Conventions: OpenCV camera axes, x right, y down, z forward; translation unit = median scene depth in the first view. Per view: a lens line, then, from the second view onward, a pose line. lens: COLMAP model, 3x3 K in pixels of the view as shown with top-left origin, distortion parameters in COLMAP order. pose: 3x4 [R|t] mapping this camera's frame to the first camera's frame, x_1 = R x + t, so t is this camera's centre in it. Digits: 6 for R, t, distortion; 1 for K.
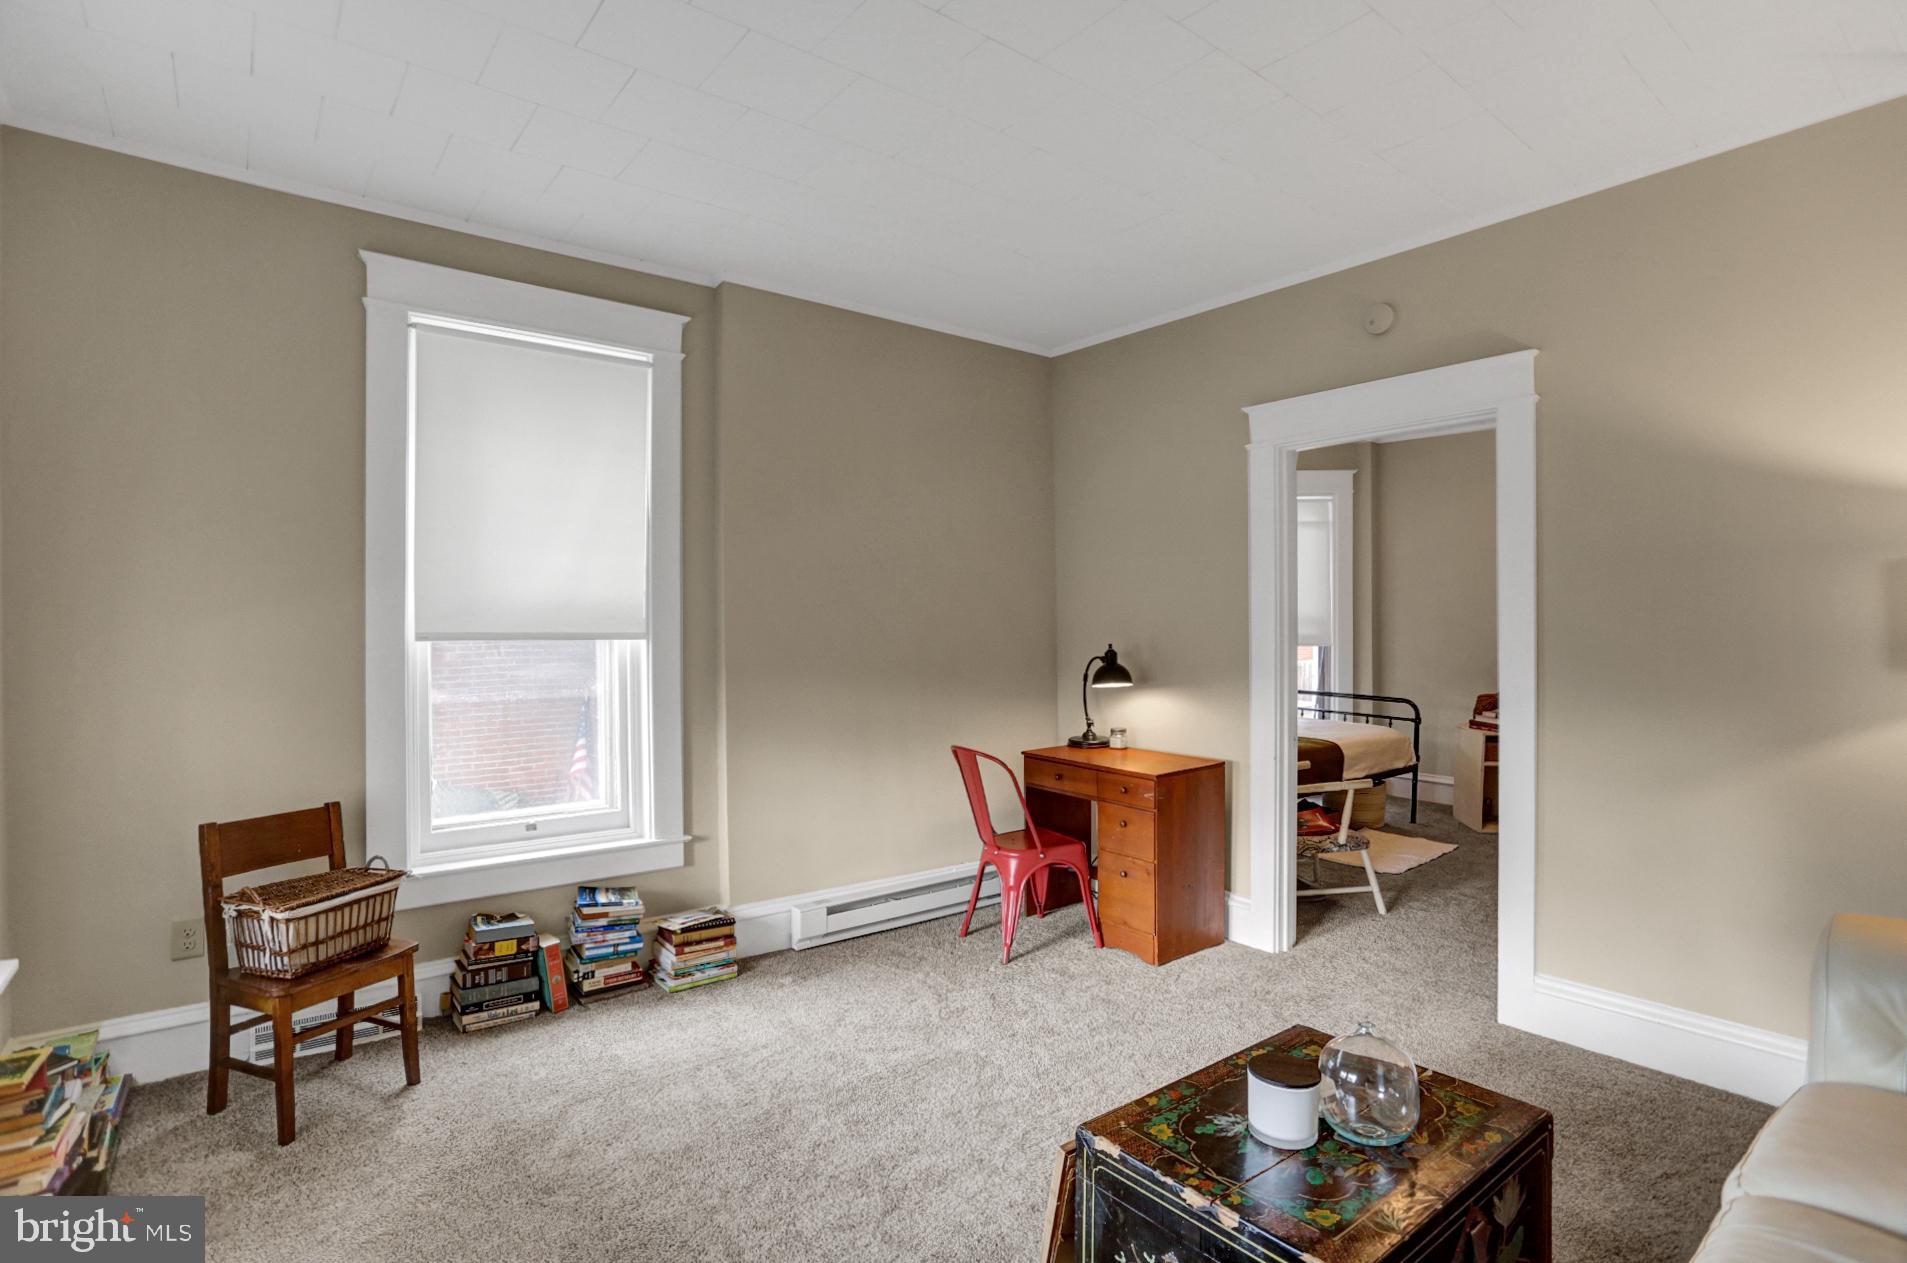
lens RADIAL K [[936.0, 0, 947.5], [0, 936.0, 610.9], [0, 0, 1]] dist [-0.035654, 0.000167]
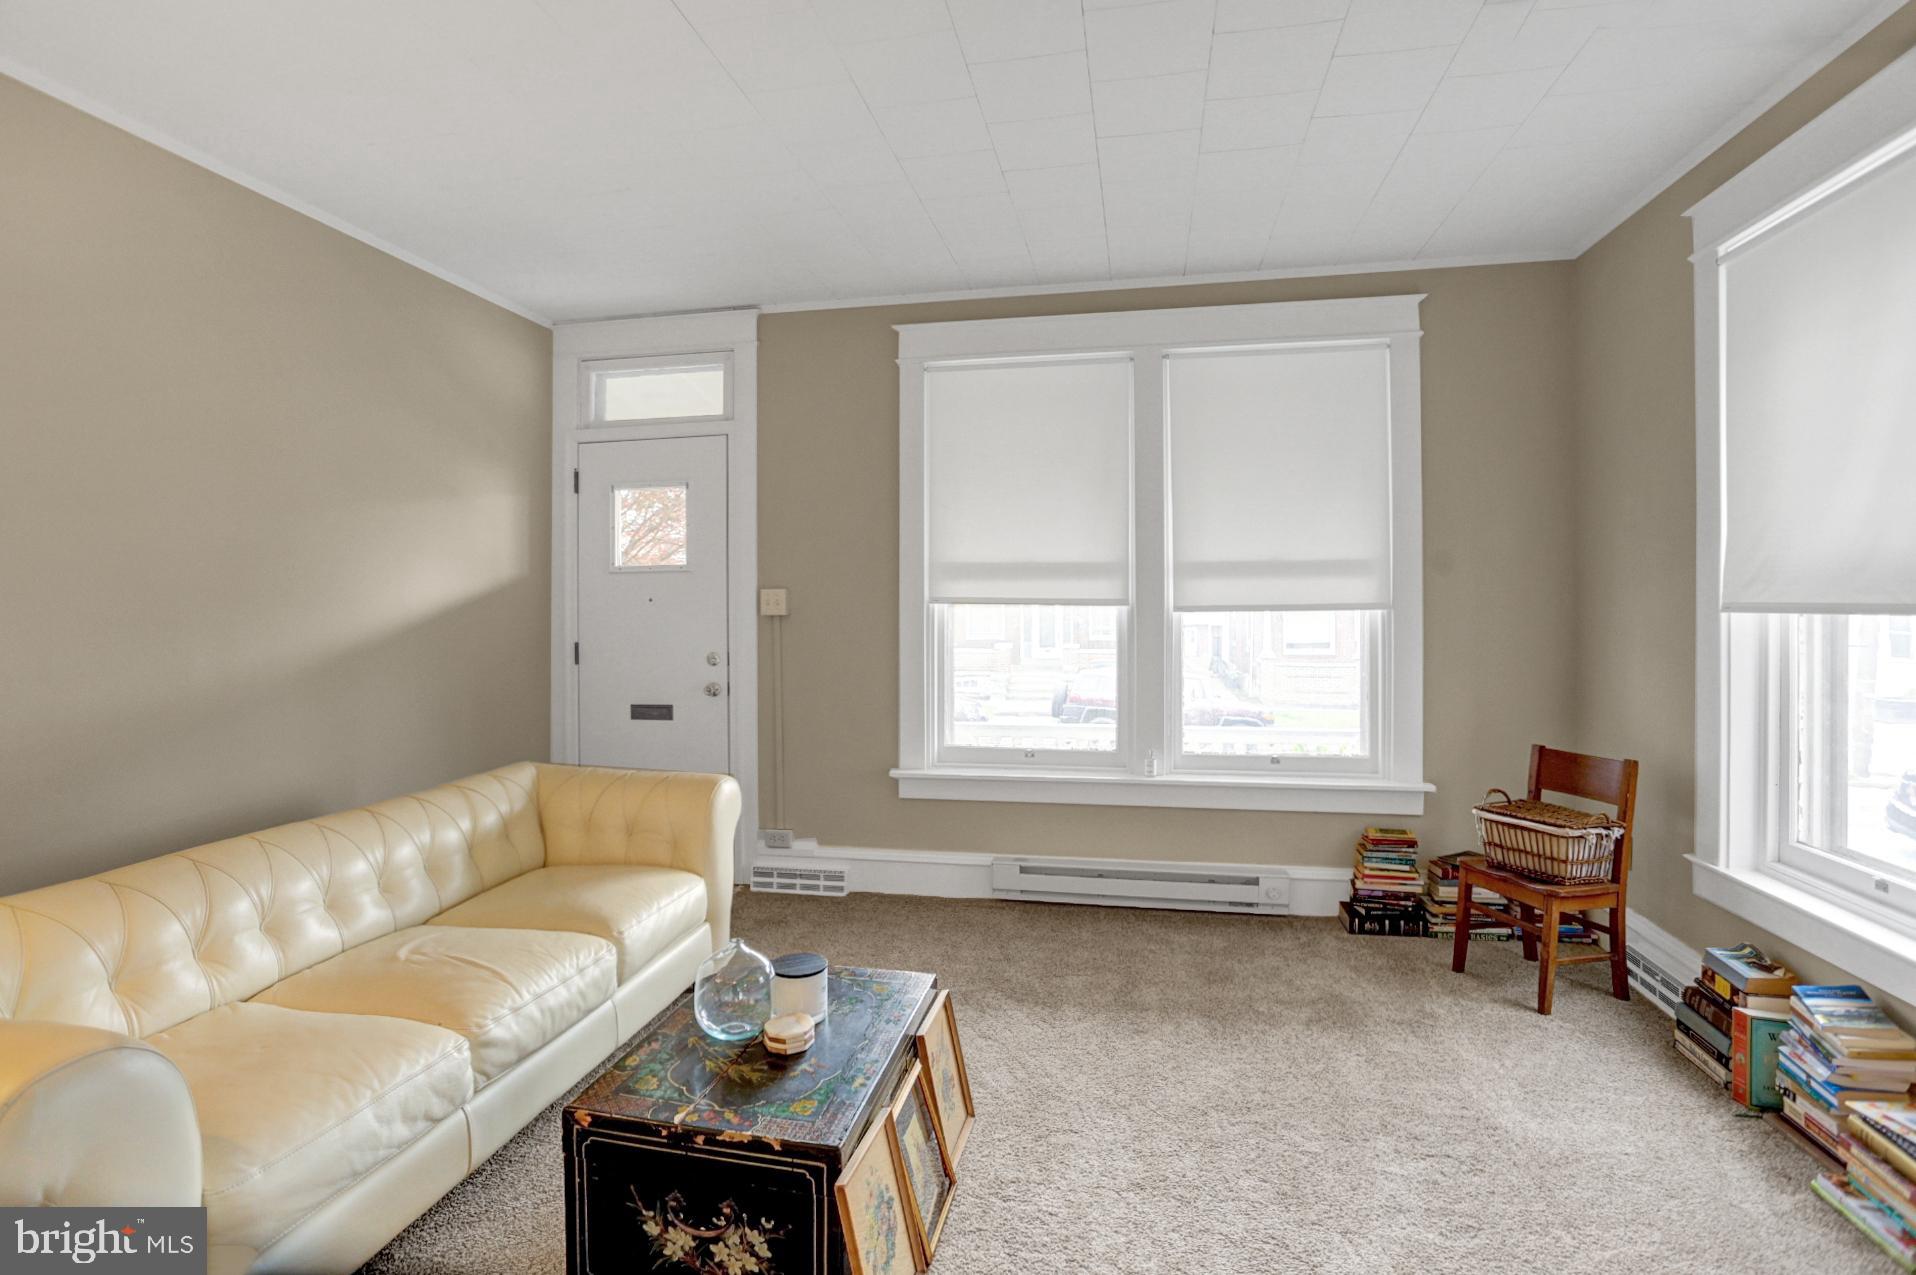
lens RADIAL K [[940.4, 0, 952.0], [0, 940.4, 616.8], [0, 0, 1]] dist [-0.035654, 0.000167]
pose [[-0.771396, 0.006910, -0.636318, 0.726469], [0.007132, 0.999972, 0.002212, 0.034278], [0.636316, -0.002832, -0.771424, 1.521400]]
